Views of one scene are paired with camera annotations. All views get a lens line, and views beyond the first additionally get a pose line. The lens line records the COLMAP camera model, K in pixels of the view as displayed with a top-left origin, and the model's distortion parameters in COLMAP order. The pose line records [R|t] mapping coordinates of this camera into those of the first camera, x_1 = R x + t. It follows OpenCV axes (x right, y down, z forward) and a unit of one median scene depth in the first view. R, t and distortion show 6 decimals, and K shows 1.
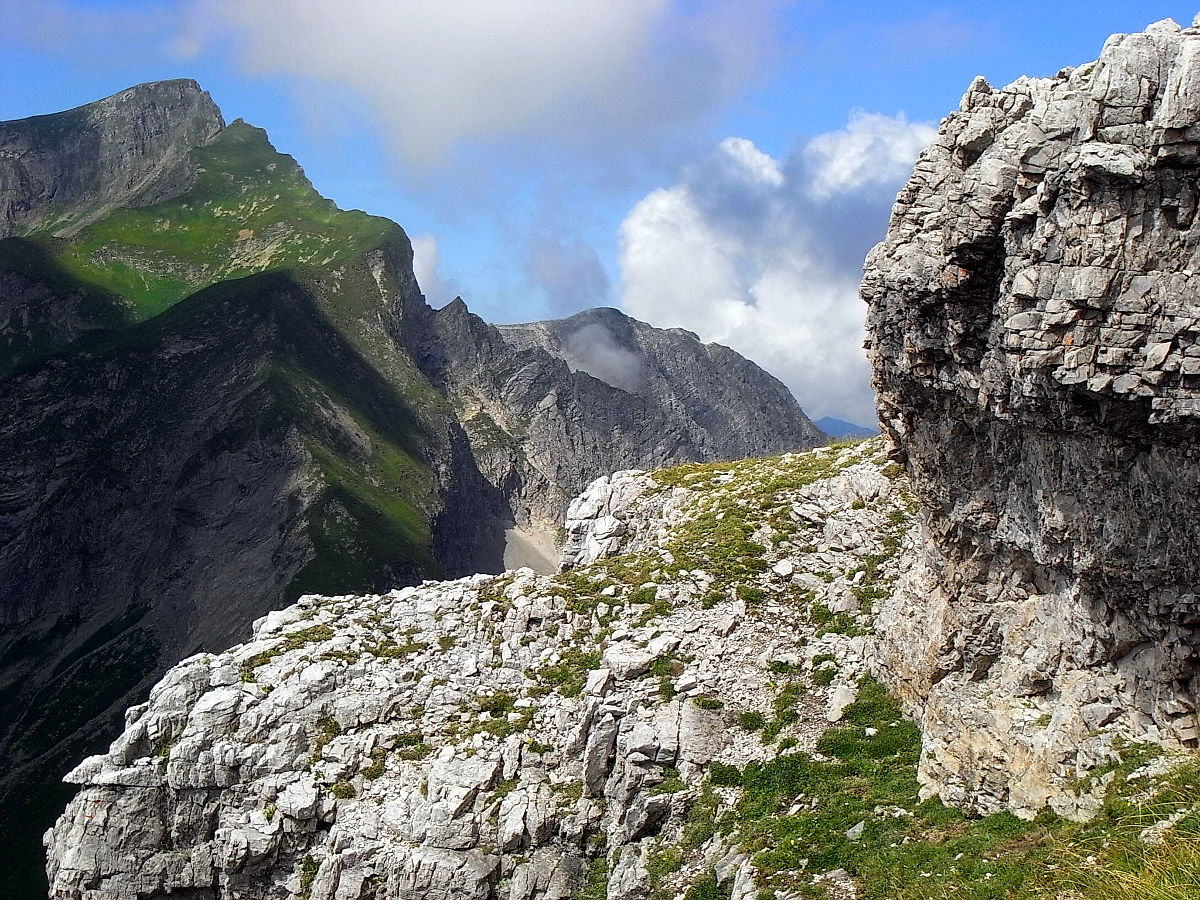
lens RADIAL K [[2171.3, 0, 597.5], [0, 2171.3, 460.1], [0, 0, 1]] dist [0.160567, 0.000000]
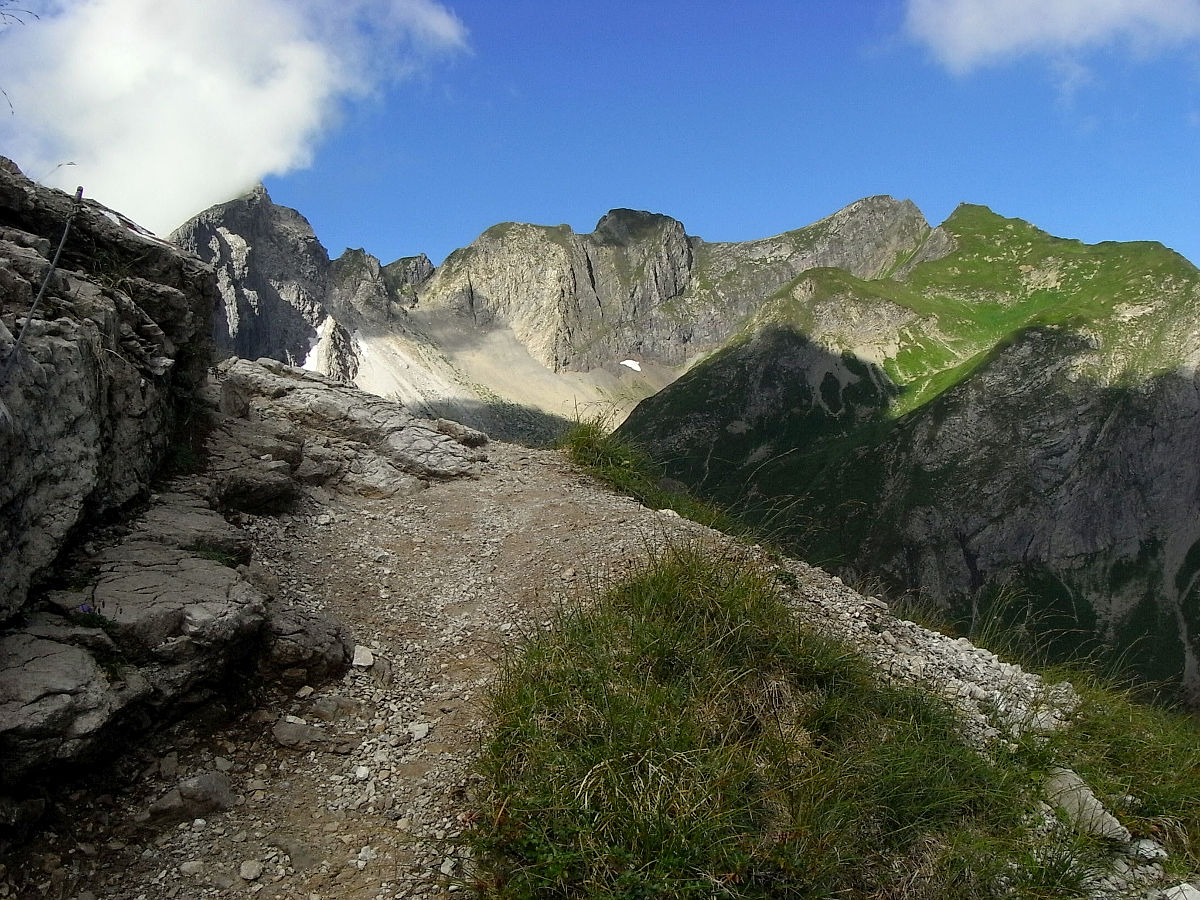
lens RADIAL K [[1227.6, 0, 617.3], [0, 1227.6, 458.3], [0, 0, 1]] dist [-0.024464, 0.000000]
pose [[0.983503, -0.105630, -0.146845, -0.393103], [0.094666, 0.992308, -0.079763, 0.053080], [0.154141, 0.064546, 0.985938, 0.355098]]
